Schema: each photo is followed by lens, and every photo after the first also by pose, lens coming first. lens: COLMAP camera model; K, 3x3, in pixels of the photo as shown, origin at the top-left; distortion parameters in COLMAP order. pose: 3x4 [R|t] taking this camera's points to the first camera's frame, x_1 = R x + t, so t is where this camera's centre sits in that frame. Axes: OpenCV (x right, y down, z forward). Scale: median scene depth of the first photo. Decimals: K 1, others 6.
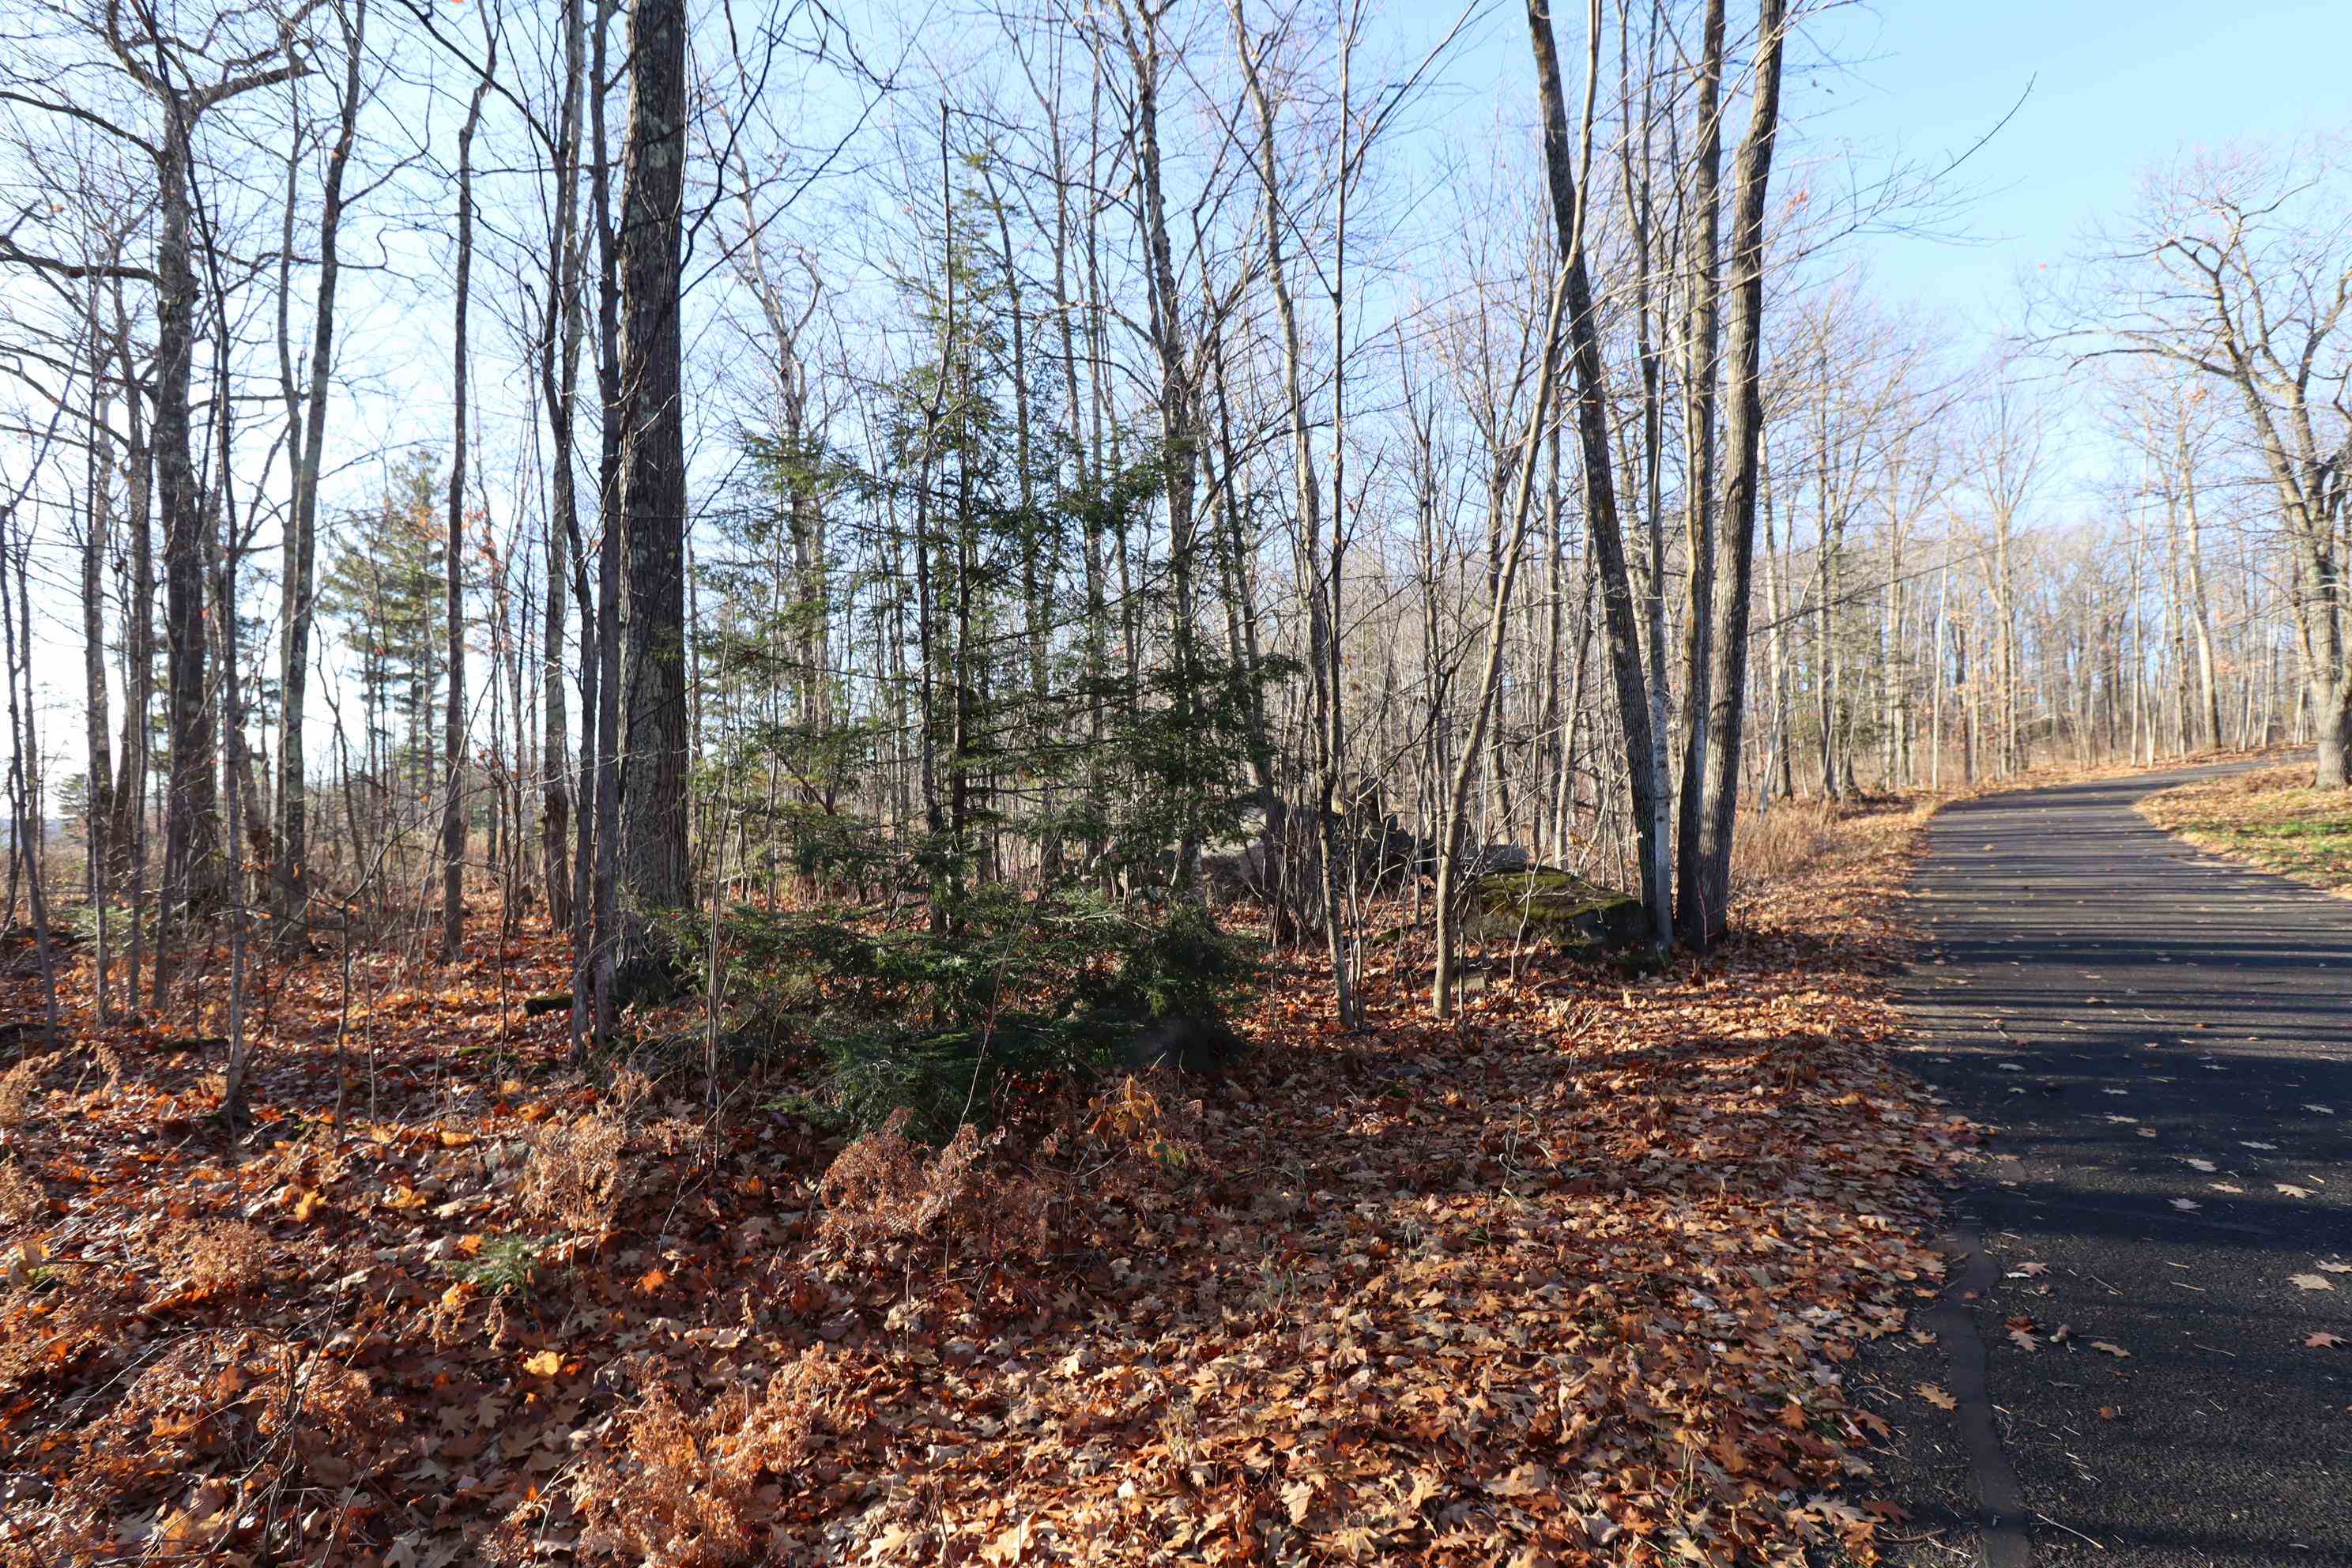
lens RADIAL K [[1087.7, 0, 1163.5], [0, 1087.7, 767.5], [0, 0, 1]] dist [0.001948, -0.013731]
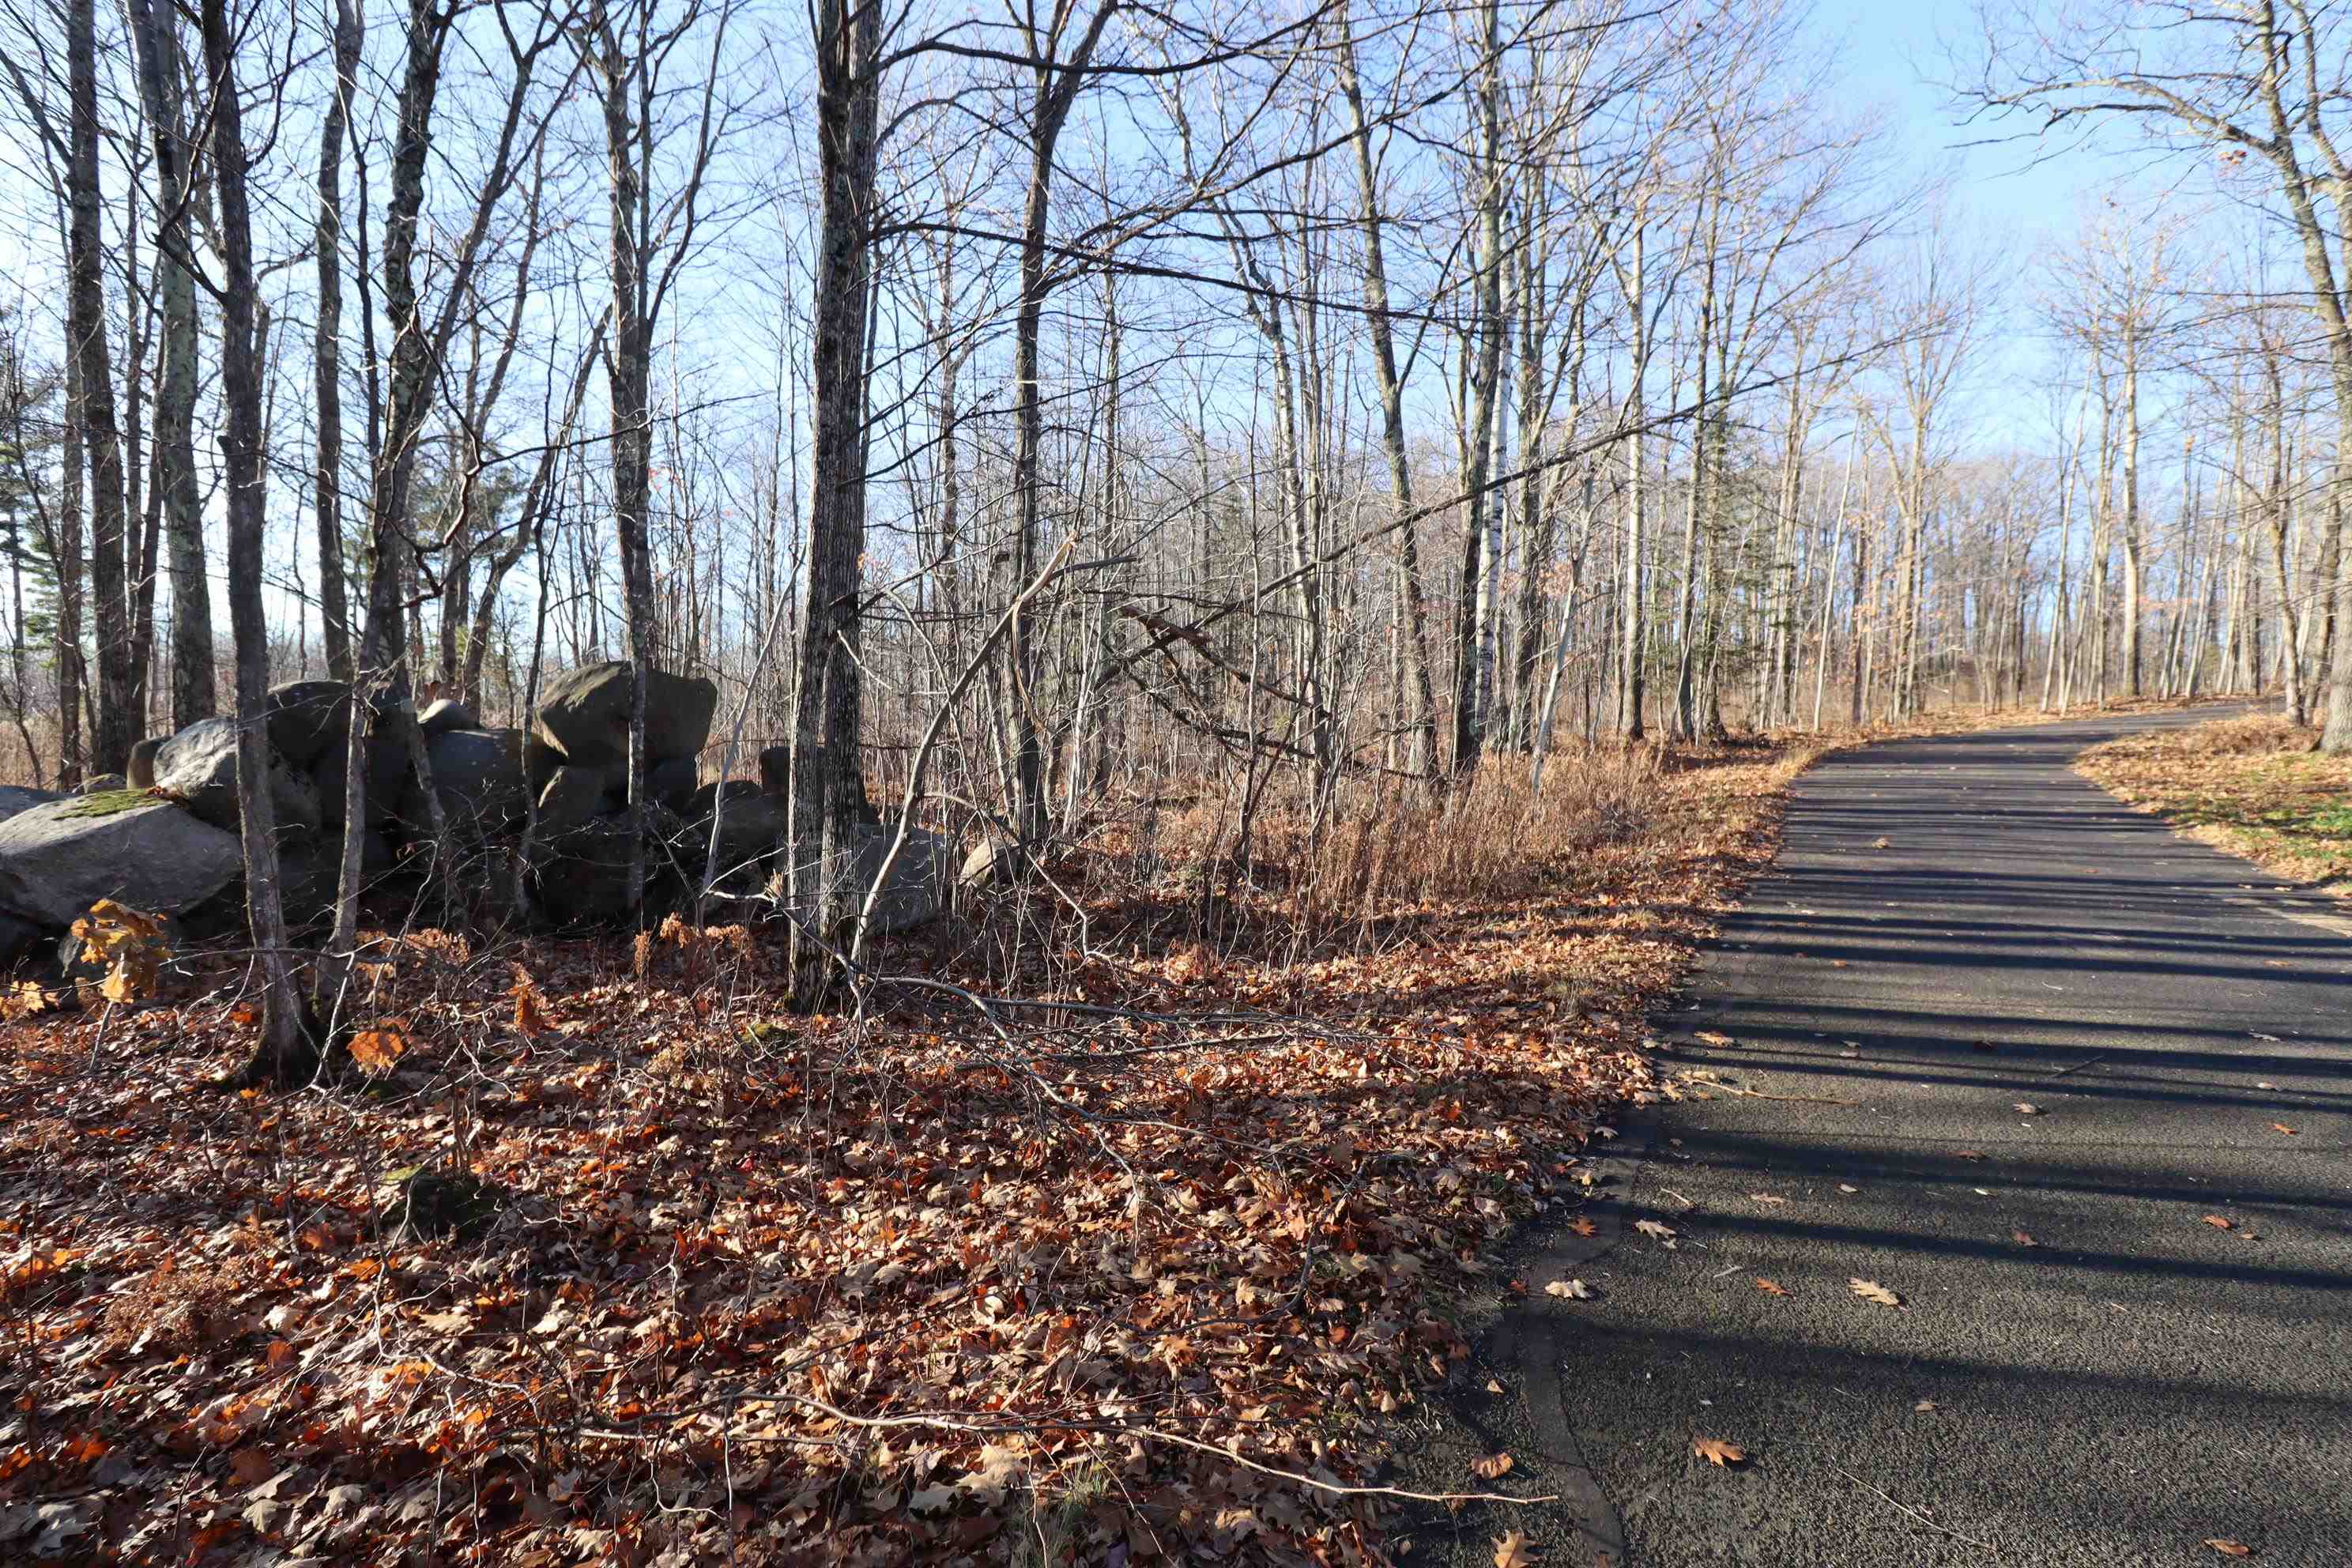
lens RADIAL K [[1087.7, 0, 1163.5], [0, 1087.7, 767.5], [0, 0, 1]] dist [0.001948, -0.013731]
pose [[0.996518, 0.034417, 0.075942, 0.189975], [-0.040354, 0.996130, 0.078082, 0.003288], [-0.072961, -0.080874, 0.994050, 0.260022]]
